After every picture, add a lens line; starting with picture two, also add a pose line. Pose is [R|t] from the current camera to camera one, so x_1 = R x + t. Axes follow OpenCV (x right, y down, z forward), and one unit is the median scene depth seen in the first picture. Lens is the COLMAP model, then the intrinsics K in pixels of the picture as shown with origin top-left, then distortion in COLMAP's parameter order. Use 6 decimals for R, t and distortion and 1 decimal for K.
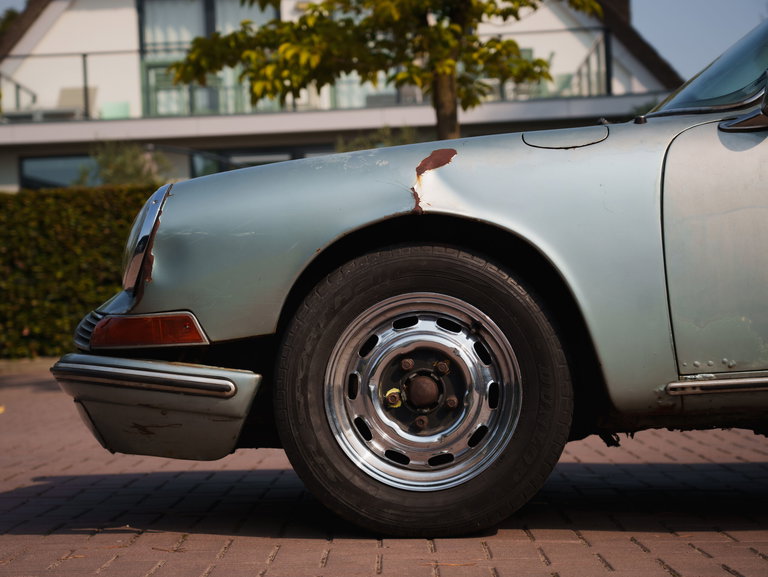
lens RADIAL K [[1672.9, 0, 384.2], [0, 1672.9, 288.7], [0, 0, 1]] dist [0.164373, 0.000000]
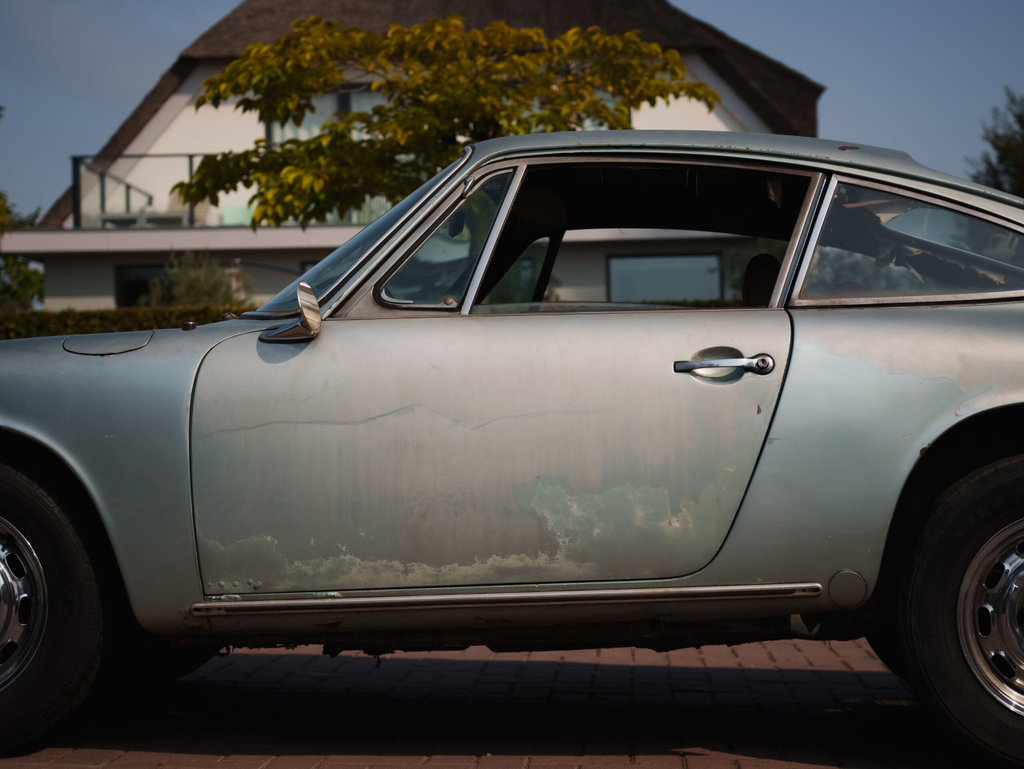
lens RADIAL K [[1861.7, 0, 511.8], [0, 1861.7, 387.0], [0, 0, 1]] dist [0.021406, 0.000000]
pose [[0.999351, 0.024174, -0.026720, 0.369081], [-0.024542, 0.999607, -0.013529, -0.056280], [0.026382, 0.014176, 0.999551, -0.058760]]
